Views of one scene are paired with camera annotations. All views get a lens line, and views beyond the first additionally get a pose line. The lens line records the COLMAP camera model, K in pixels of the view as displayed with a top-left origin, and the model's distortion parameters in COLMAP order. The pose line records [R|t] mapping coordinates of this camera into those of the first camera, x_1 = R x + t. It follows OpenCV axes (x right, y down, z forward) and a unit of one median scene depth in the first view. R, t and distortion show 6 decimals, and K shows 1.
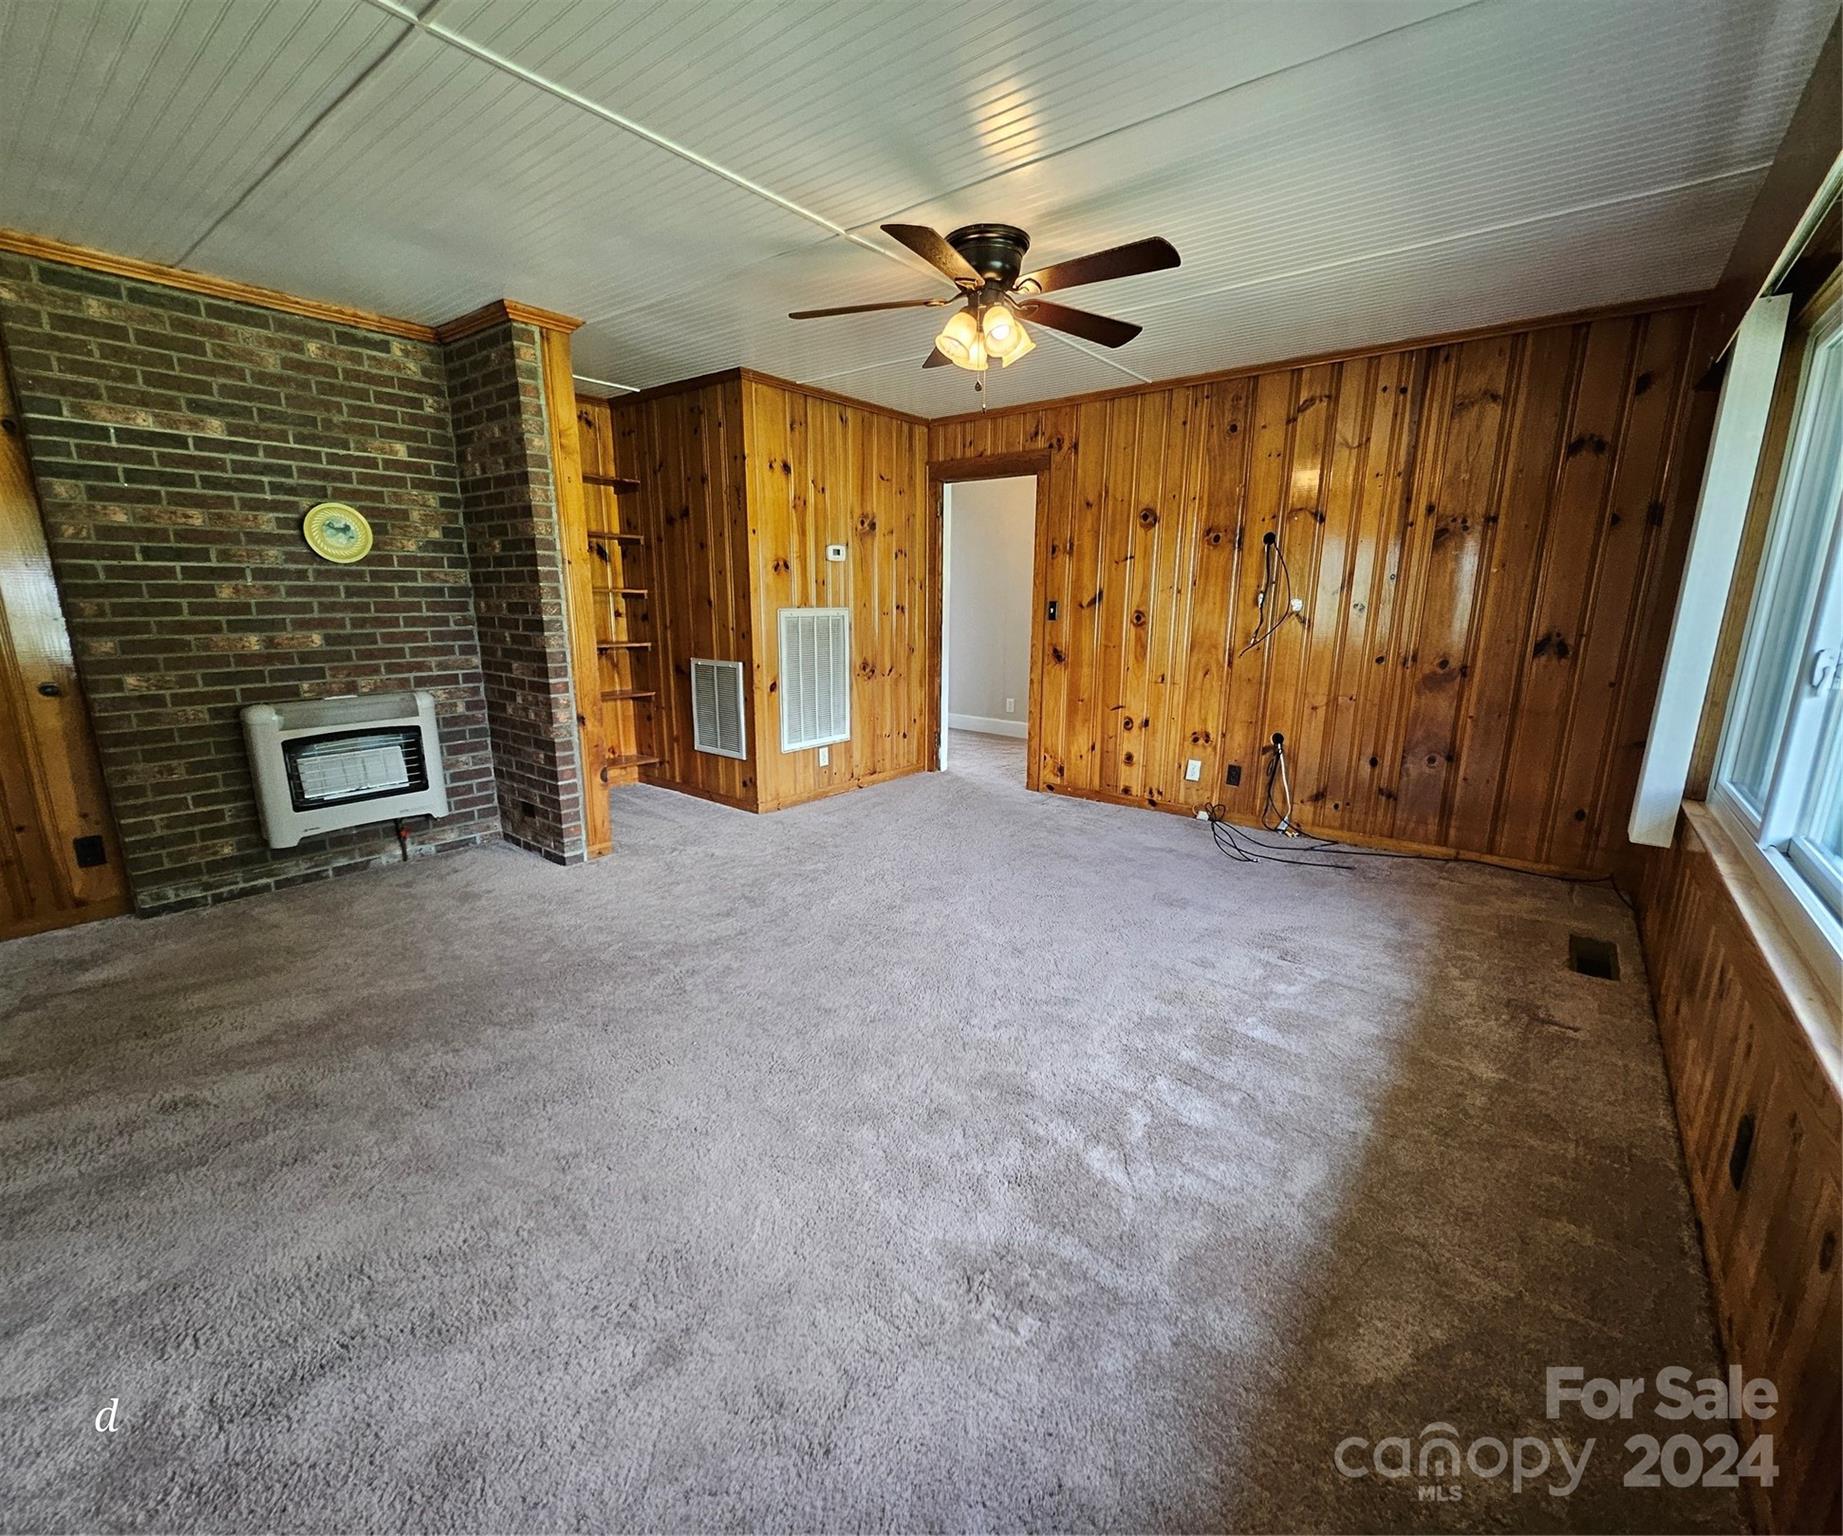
lens RADIAL K [[801.7, 0, 922.6], [0, 801.7, 769.5], [0, 0, 1]] dist [0.000190, -0.000006]
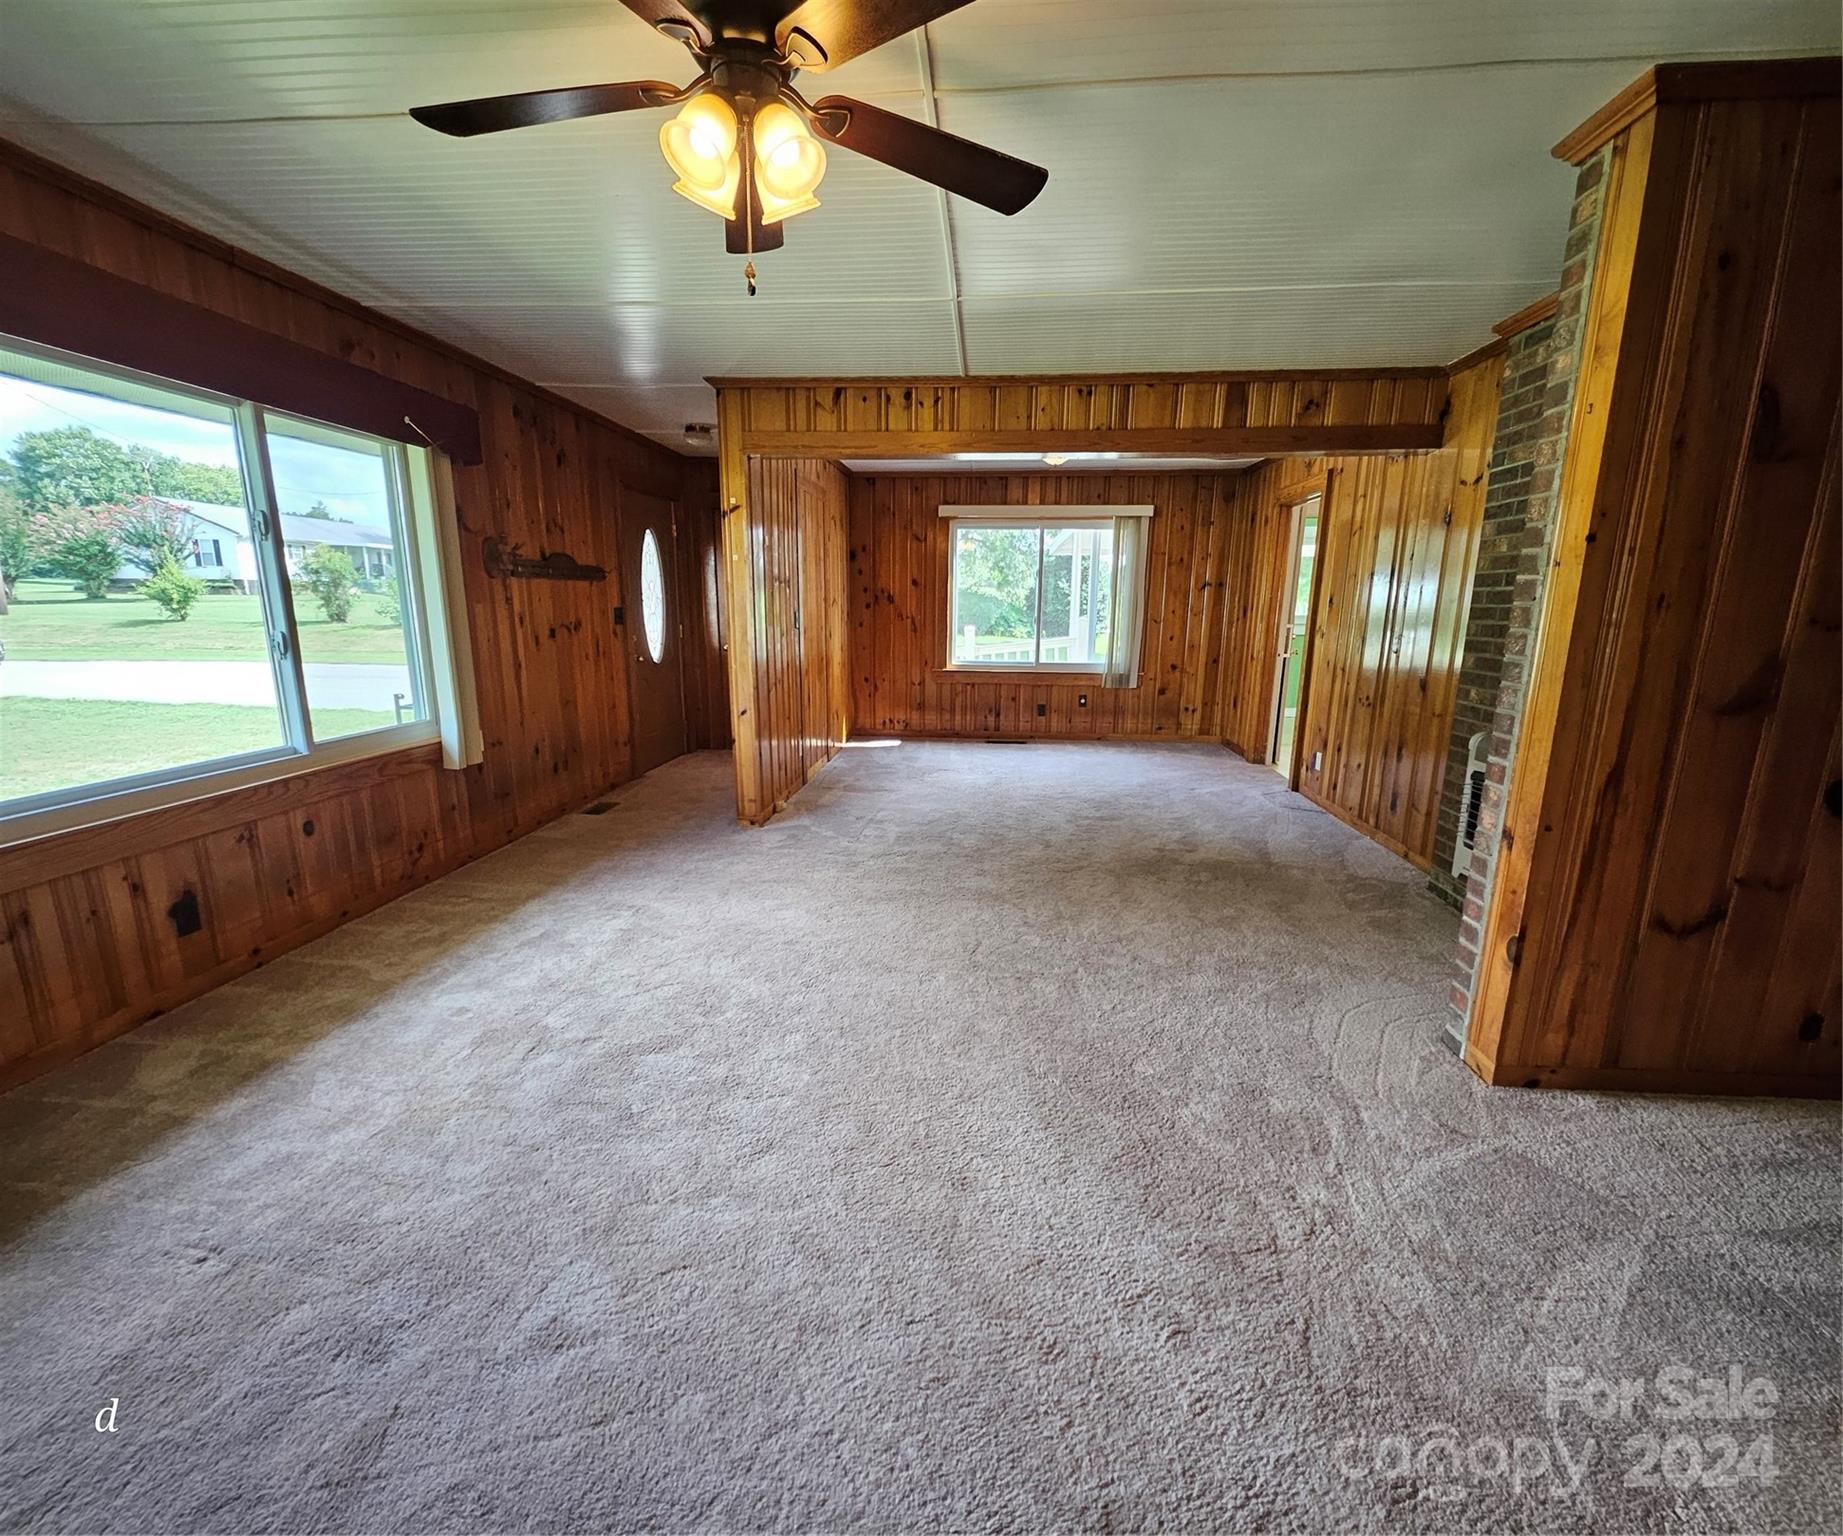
lens RADIAL K [[801.7, 0, 918.8], [0, 801.7, 772.1], [0, 0, 1]] dist [0.000190, -0.000006]
pose [[-0.833108, 0.101357, -0.543744, 0.247199], [-0.133544, 0.917123, 0.375568, -0.276706], [0.536746, 0.385503, -0.750527, 1.240194]]
